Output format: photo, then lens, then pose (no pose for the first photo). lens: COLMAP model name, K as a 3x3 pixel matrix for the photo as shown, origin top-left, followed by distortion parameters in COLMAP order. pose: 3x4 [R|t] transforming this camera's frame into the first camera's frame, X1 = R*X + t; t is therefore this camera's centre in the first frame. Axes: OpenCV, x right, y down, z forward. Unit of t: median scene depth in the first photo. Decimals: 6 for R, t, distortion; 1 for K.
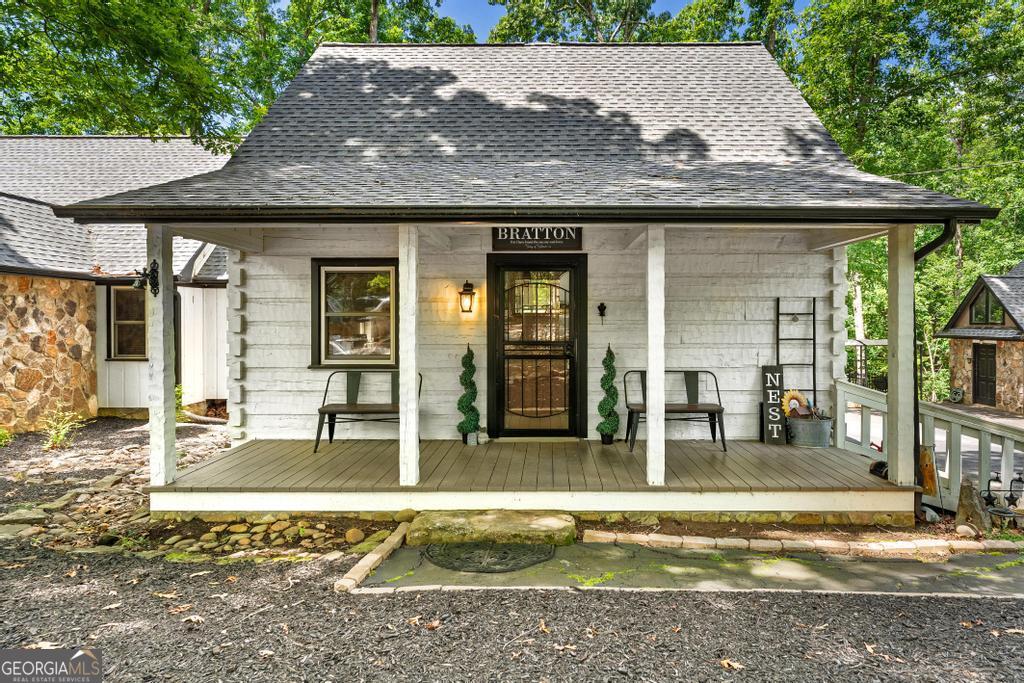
lens RADIAL K [[562.3, 0, 520.0], [0, 562.3, 321.7], [0, 0, 1]] dist [-0.003908, -0.001072]
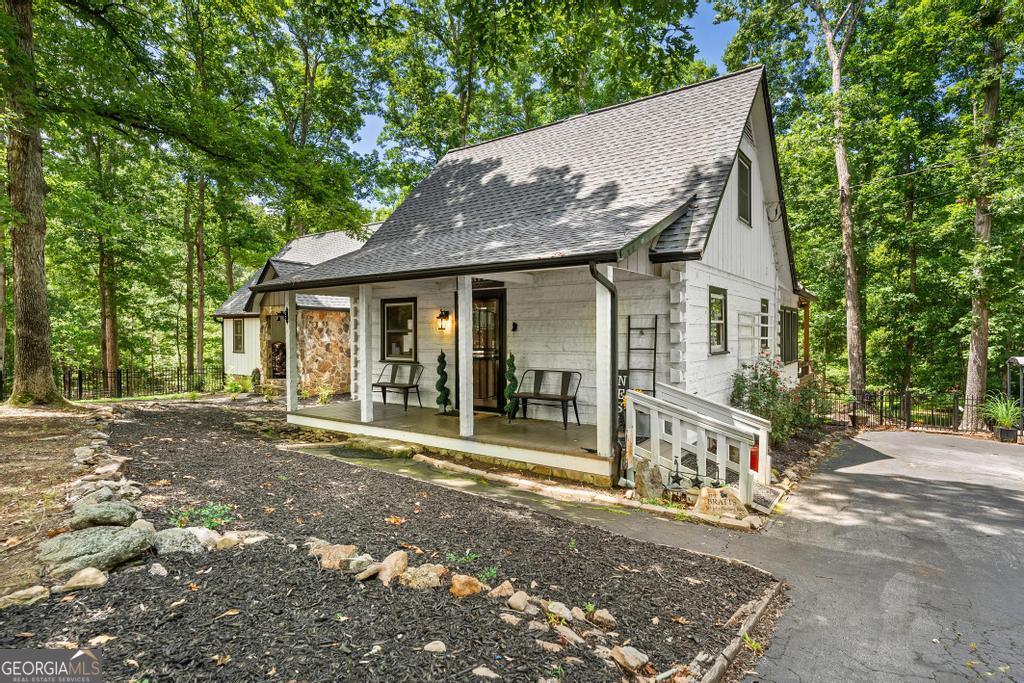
lens RADIAL K [[562.3, 0, 513.3], [0, 562.3, 336.3], [0, 0, 1]] dist [-0.003908, -0.001072]
pose [[0.801370, -0.000061, -0.598169, 1.011844], [0.001021, 0.999999, 0.001267, 0.001094], [0.598168, -0.001626, 0.801369, -0.162786]]
